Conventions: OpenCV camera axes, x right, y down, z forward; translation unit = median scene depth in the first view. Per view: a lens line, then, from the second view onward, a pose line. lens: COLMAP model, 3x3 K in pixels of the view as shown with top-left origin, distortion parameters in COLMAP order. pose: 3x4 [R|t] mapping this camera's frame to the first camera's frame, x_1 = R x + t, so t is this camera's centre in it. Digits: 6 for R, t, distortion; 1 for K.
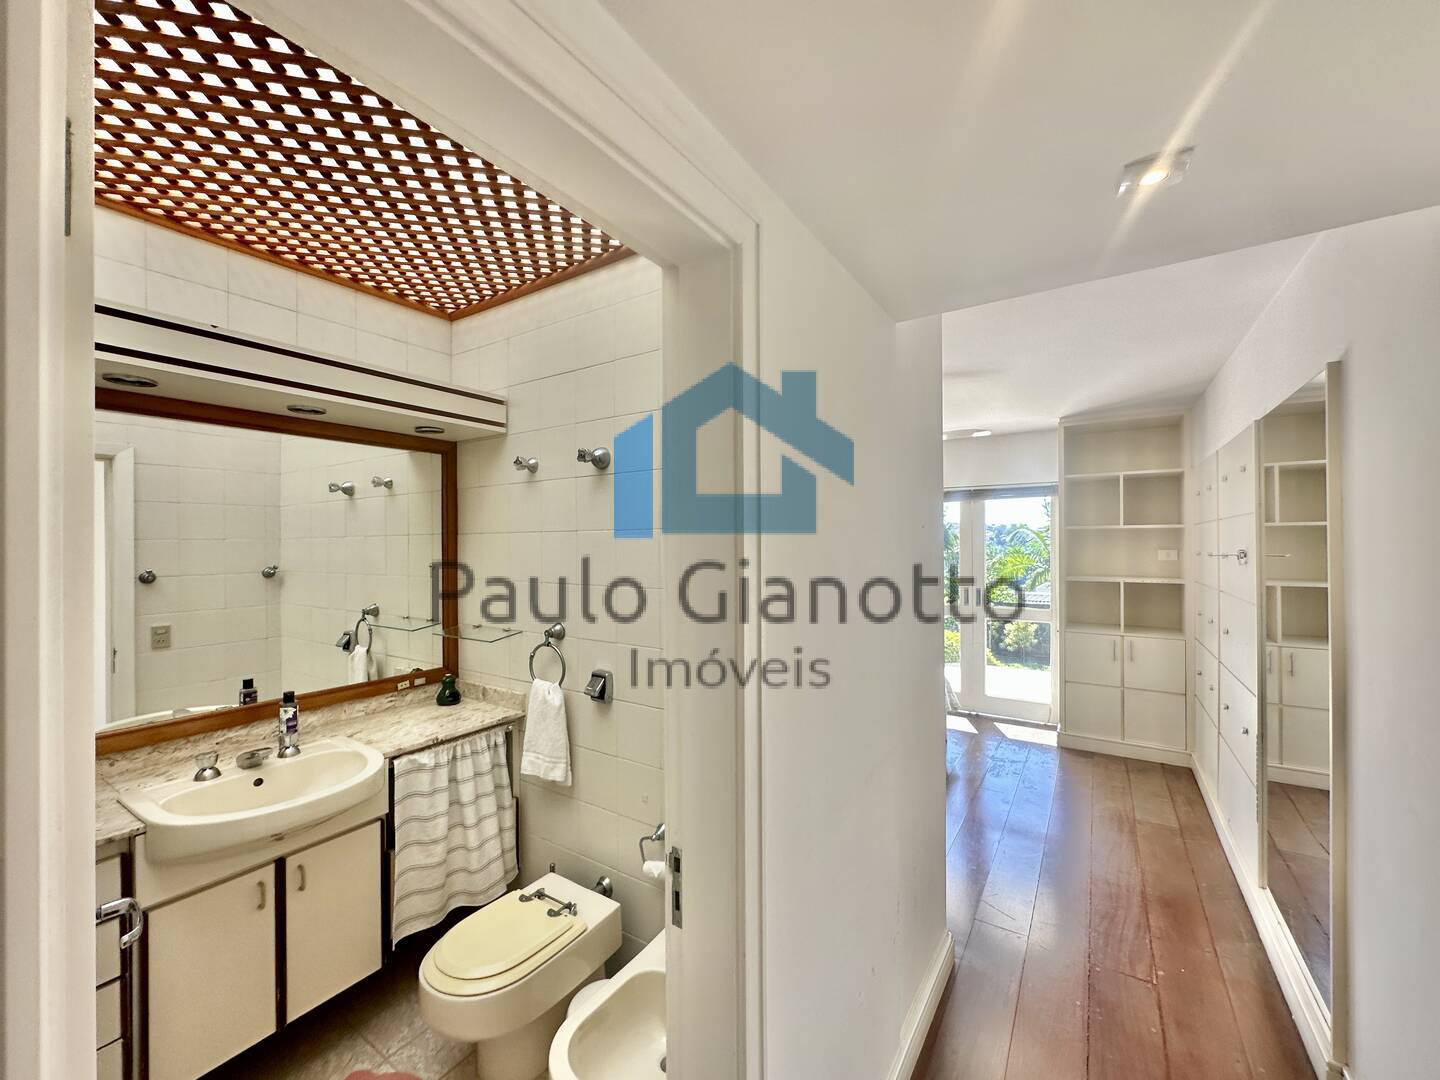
lens RADIAL K [[579.4, 0, 726.1], [0, 579.4, 527.3], [0, 0, 1]] dist [-0.006507, 0.001112]
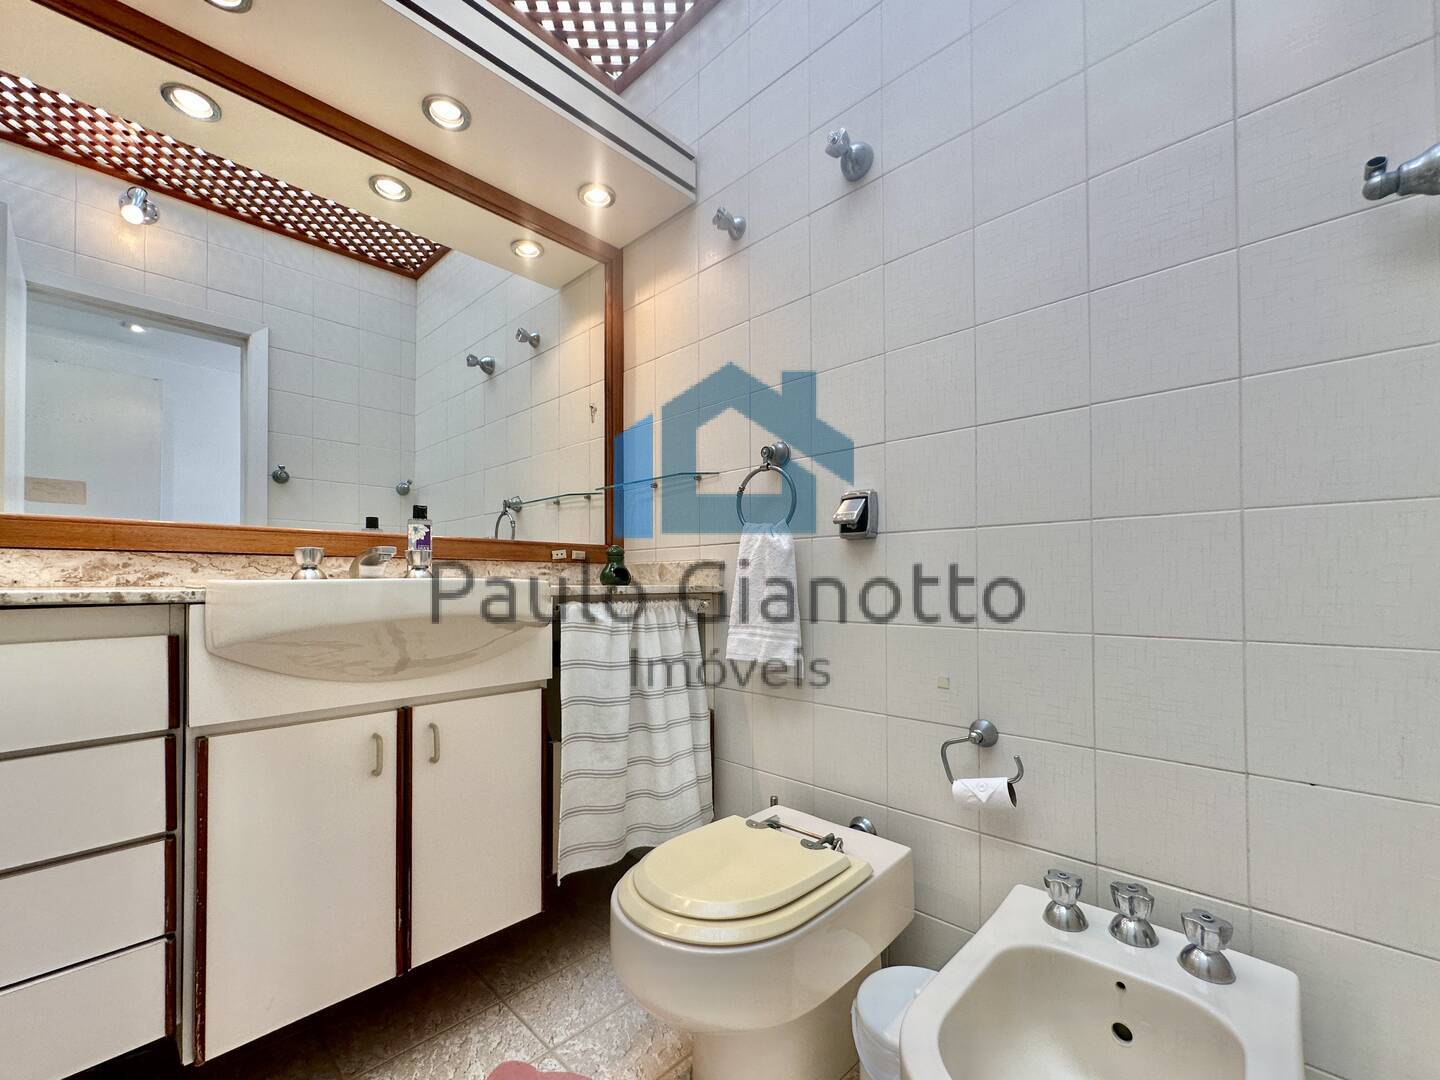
lens RADIAL K [[579.4, 0, 720.8], [0, 579.4, 573.4], [0, 0, 1]] dist [-0.006507, 0.001112]
pose [[0.984565, 0.001441, -0.175011, -0.276819], [-0.002979, 0.999959, -0.008525, 0.376445], [0.174992, 0.008915, 0.984529, 0.375228]]
